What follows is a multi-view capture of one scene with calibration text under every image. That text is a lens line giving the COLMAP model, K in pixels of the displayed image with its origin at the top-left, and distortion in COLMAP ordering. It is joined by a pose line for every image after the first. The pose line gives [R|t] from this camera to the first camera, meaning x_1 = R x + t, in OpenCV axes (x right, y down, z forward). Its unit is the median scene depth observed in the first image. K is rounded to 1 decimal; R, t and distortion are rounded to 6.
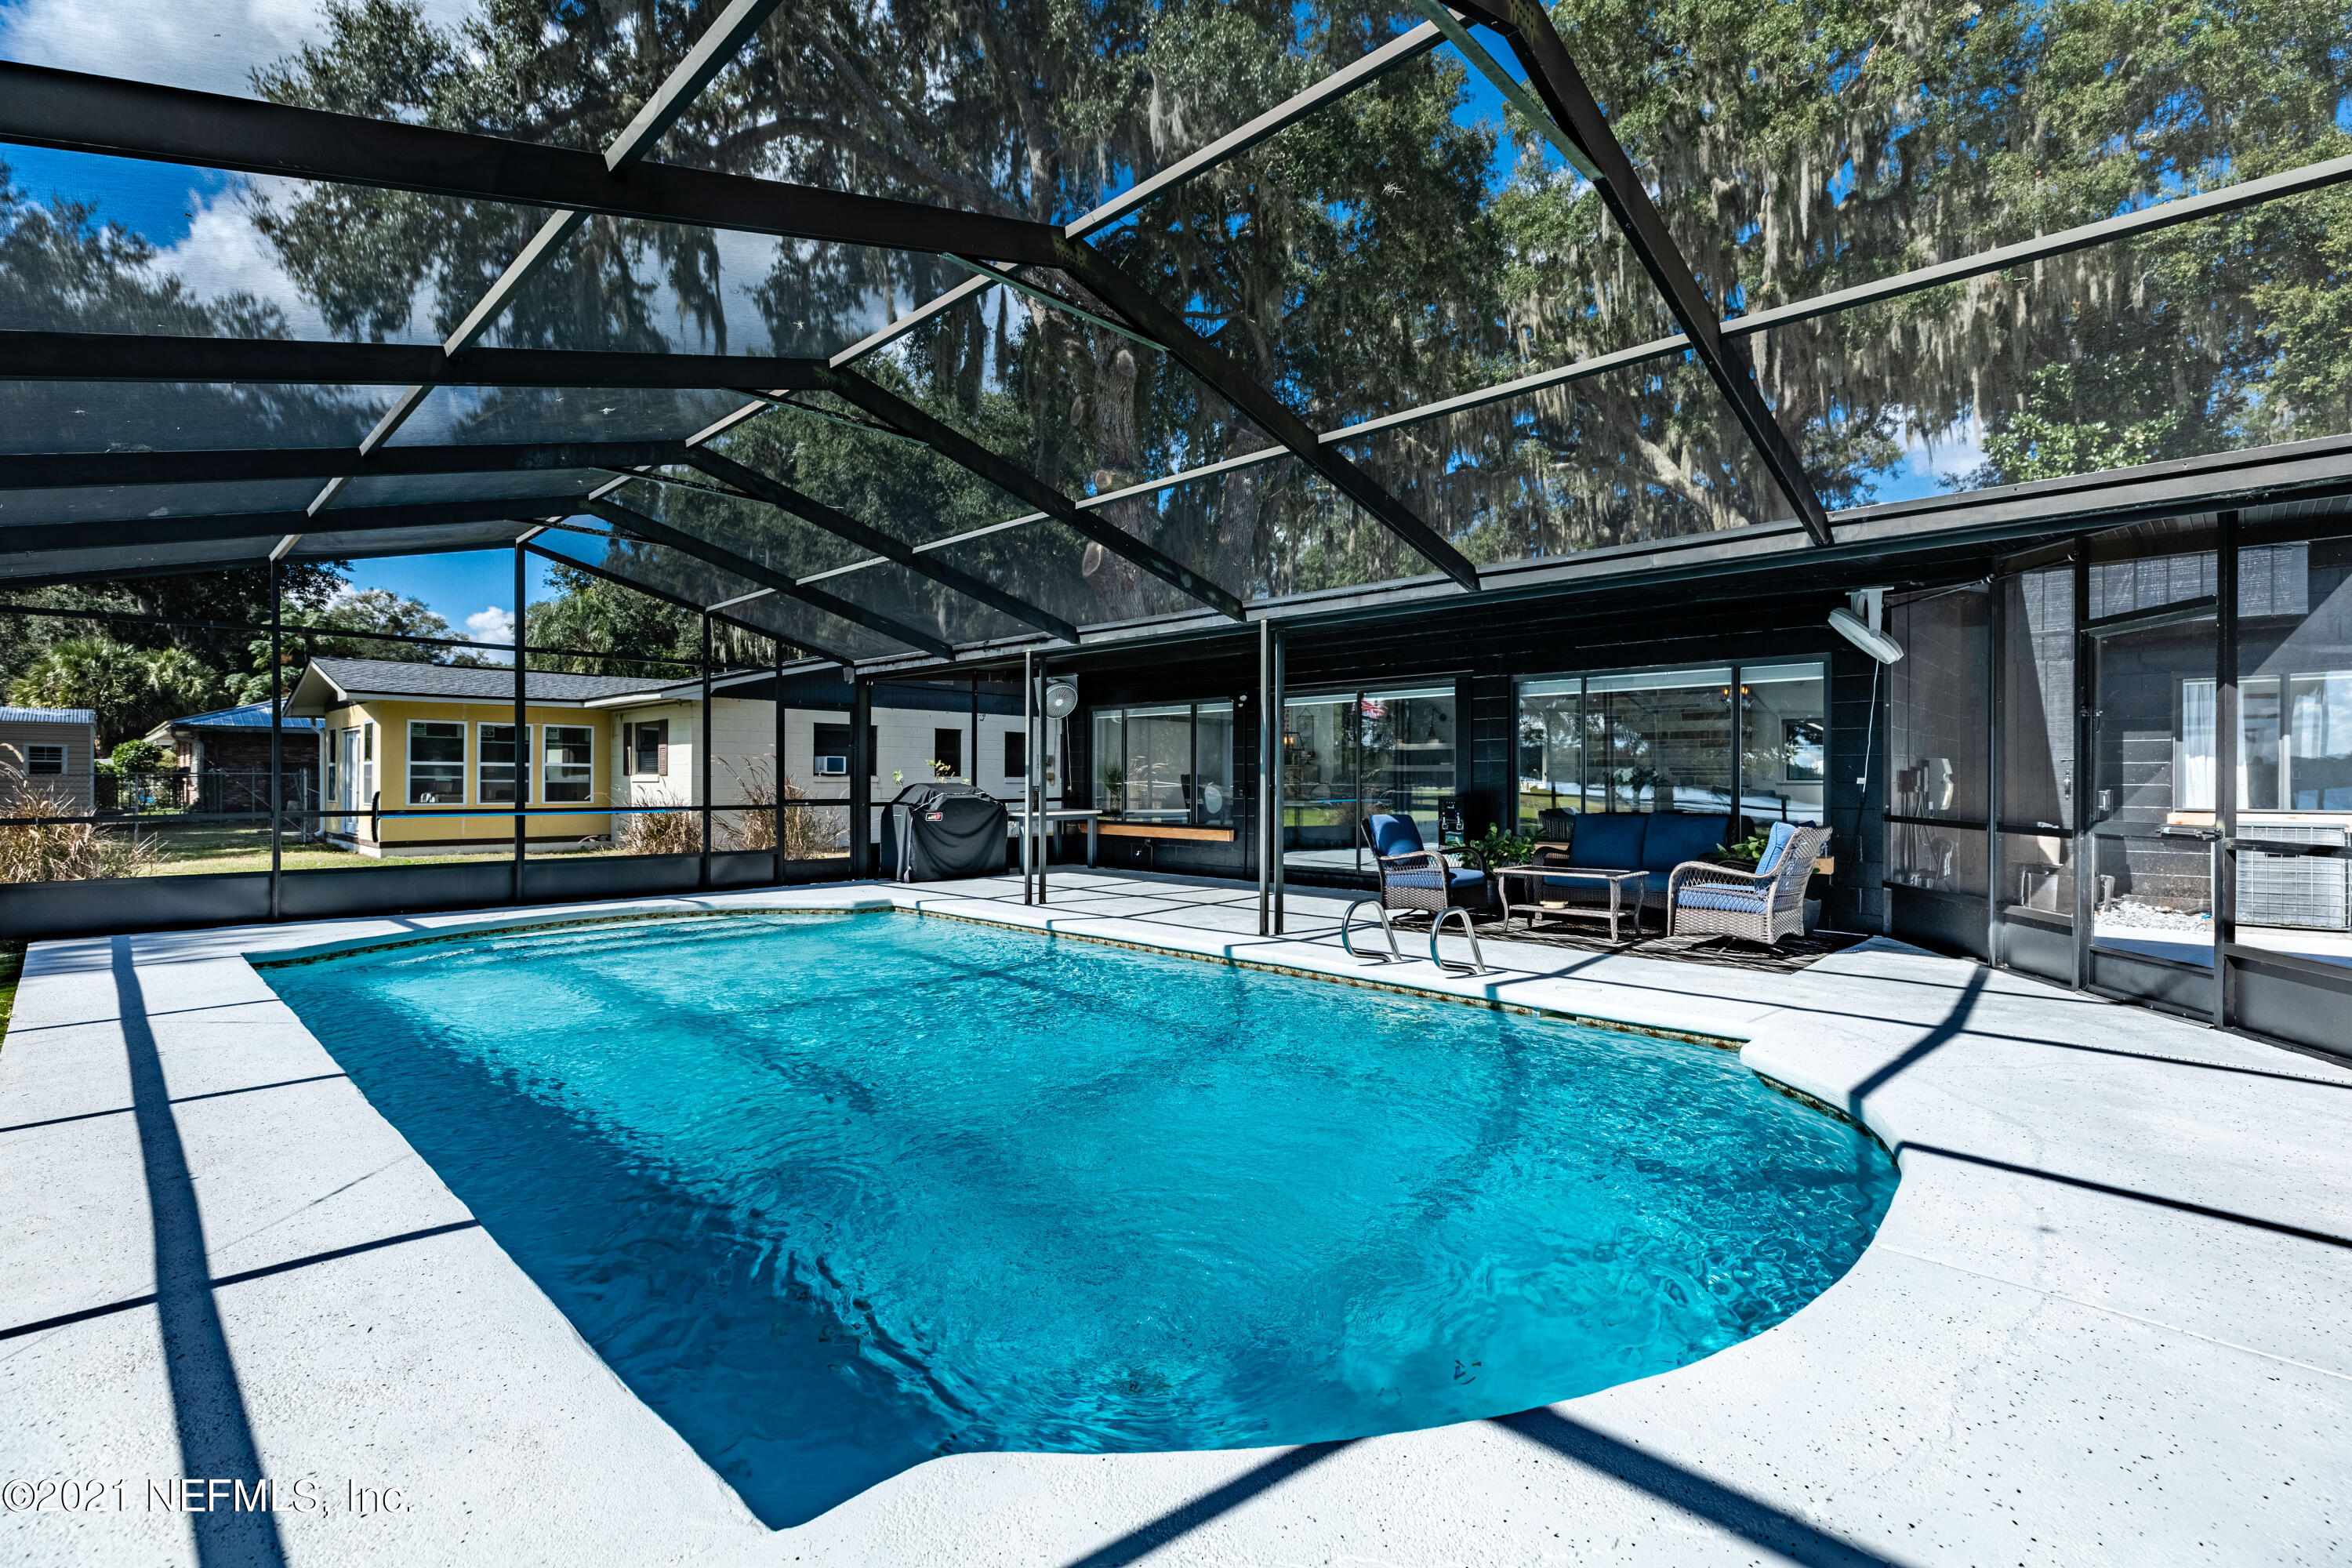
lens RADIAL K [[1071.9, 0, 1173.0], [0, 1071.9, 789.6], [0, 0, 1]] dist [0.002518, 0.000680]
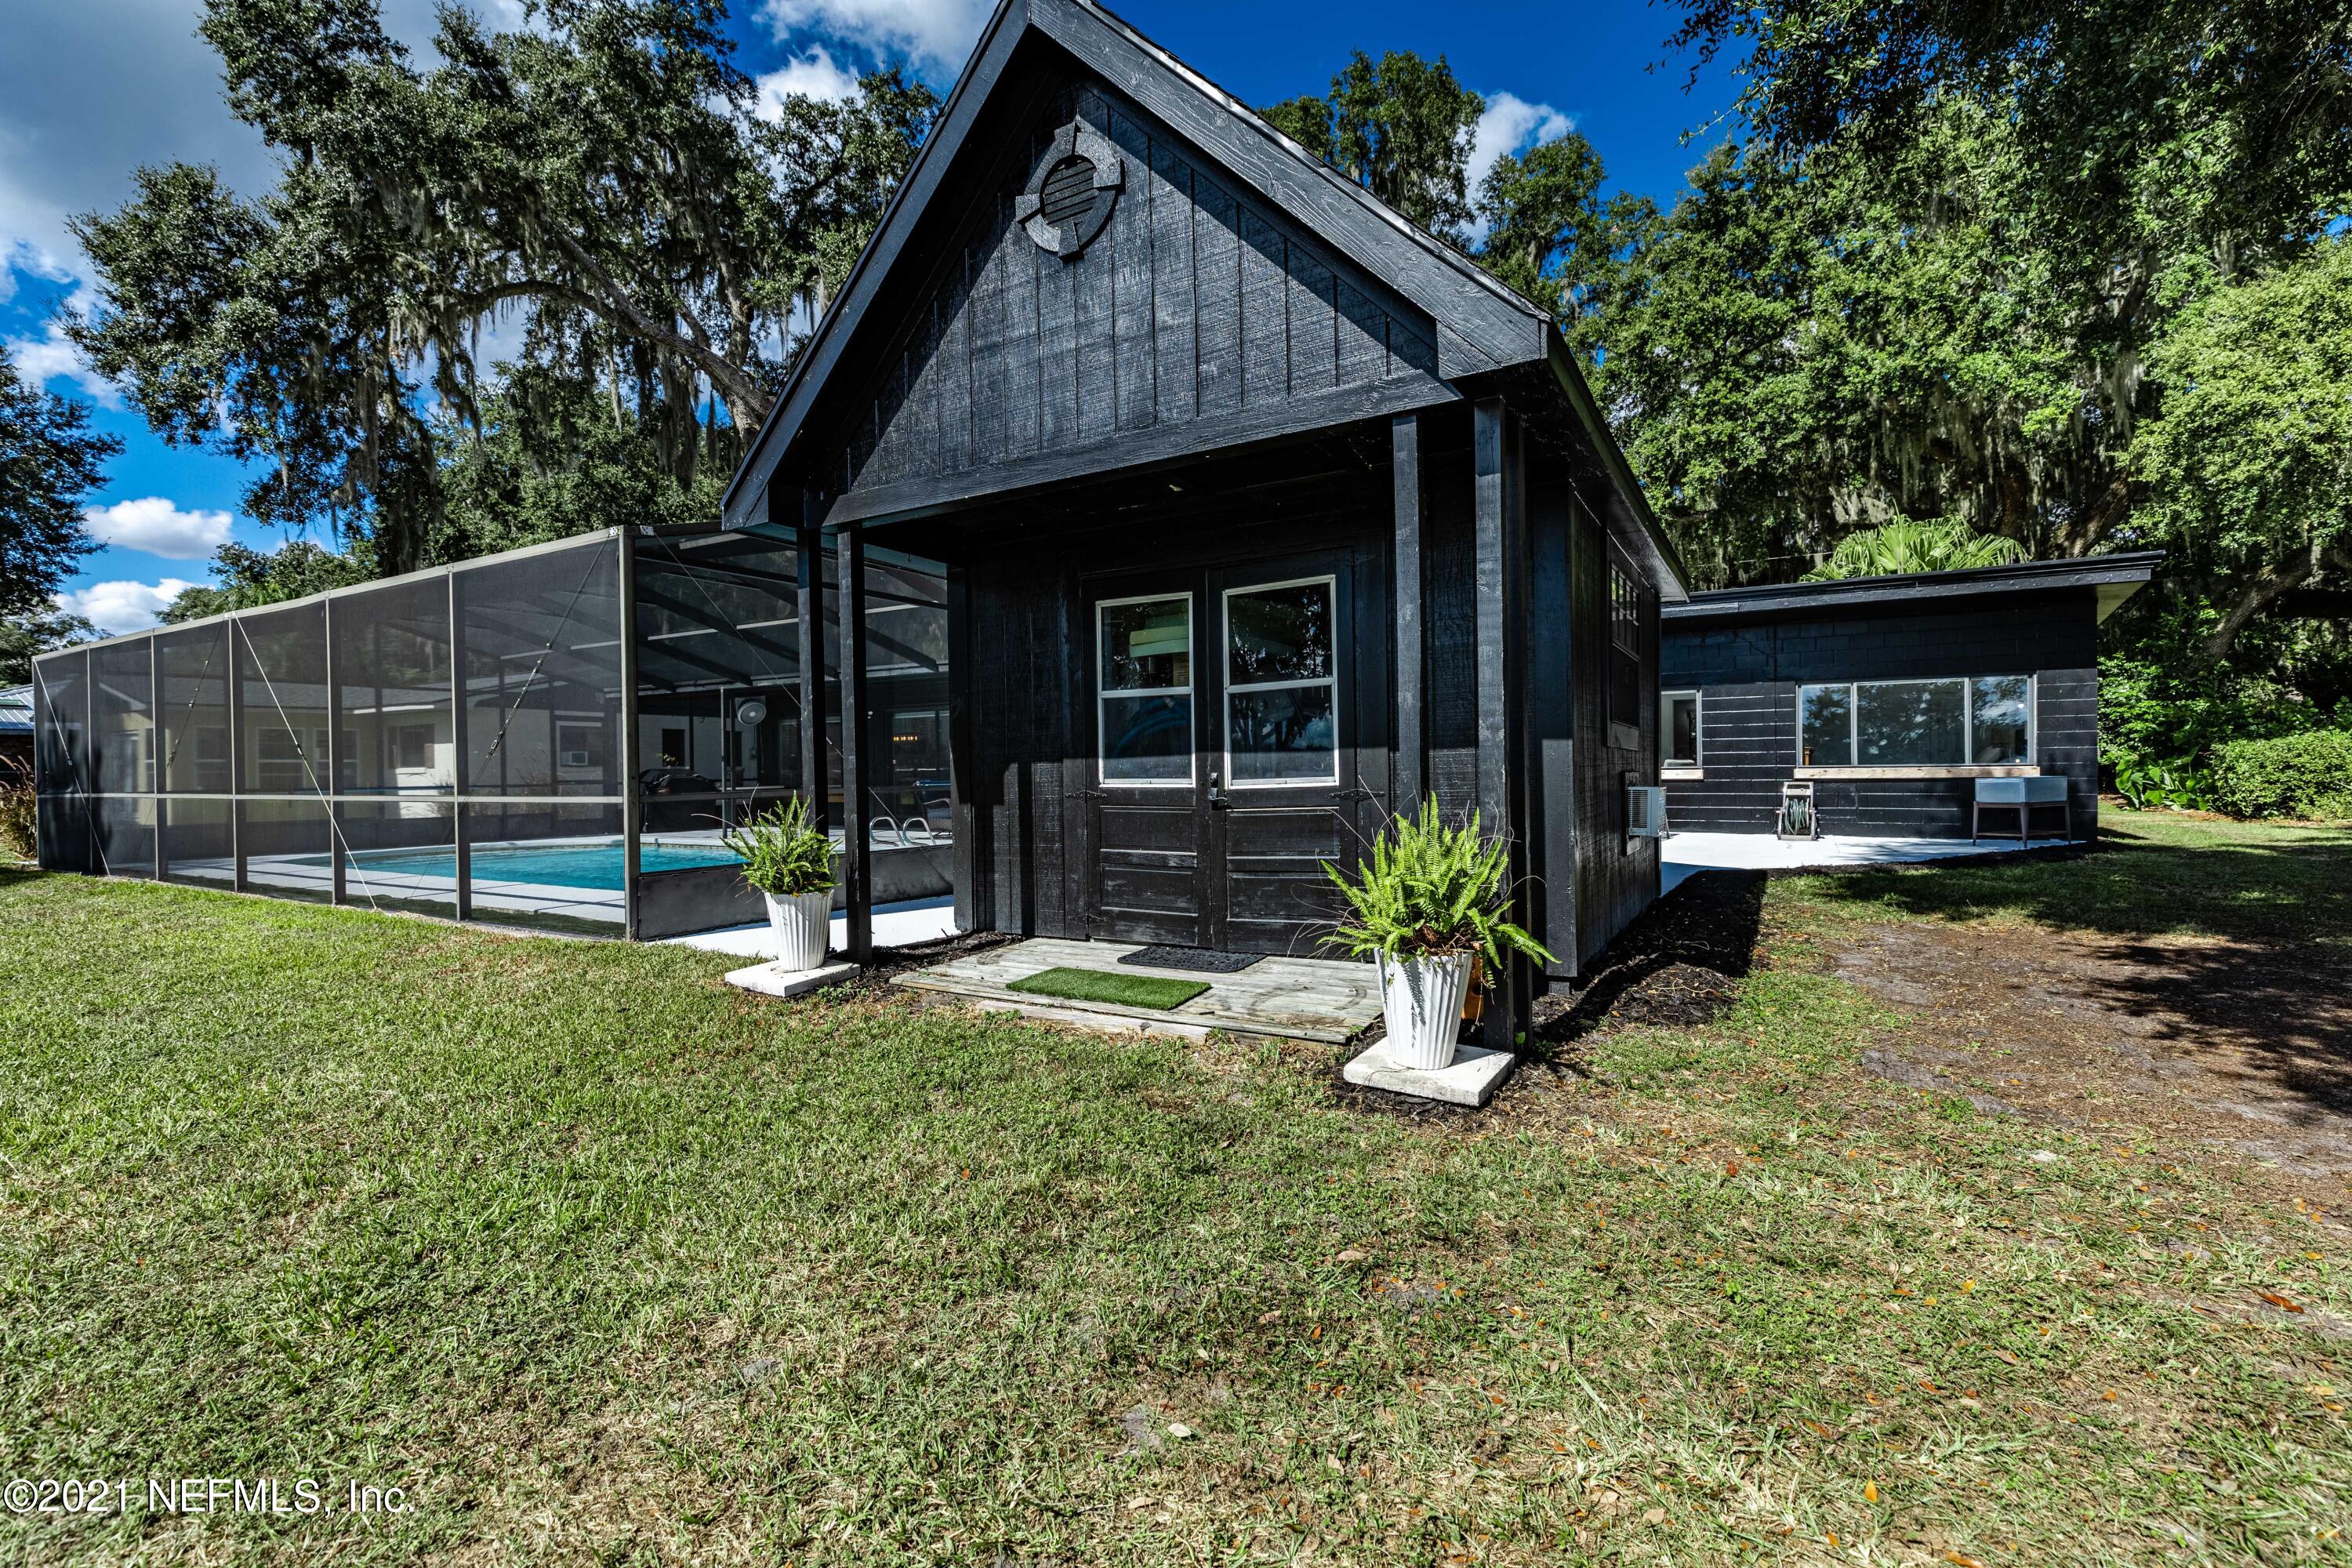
lens RADIAL K [[1071.9, 0, 1180.2], [0, 1071.9, 775.3], [0, 0, 1]] dist [0.002518, 0.000680]
pose [[0.972957, -0.017410, 0.230328, 0.092935], [0.018066, 0.999837, -0.000739, 0.012132], [-0.230278, 0.004880, 0.973113, -0.428021]]
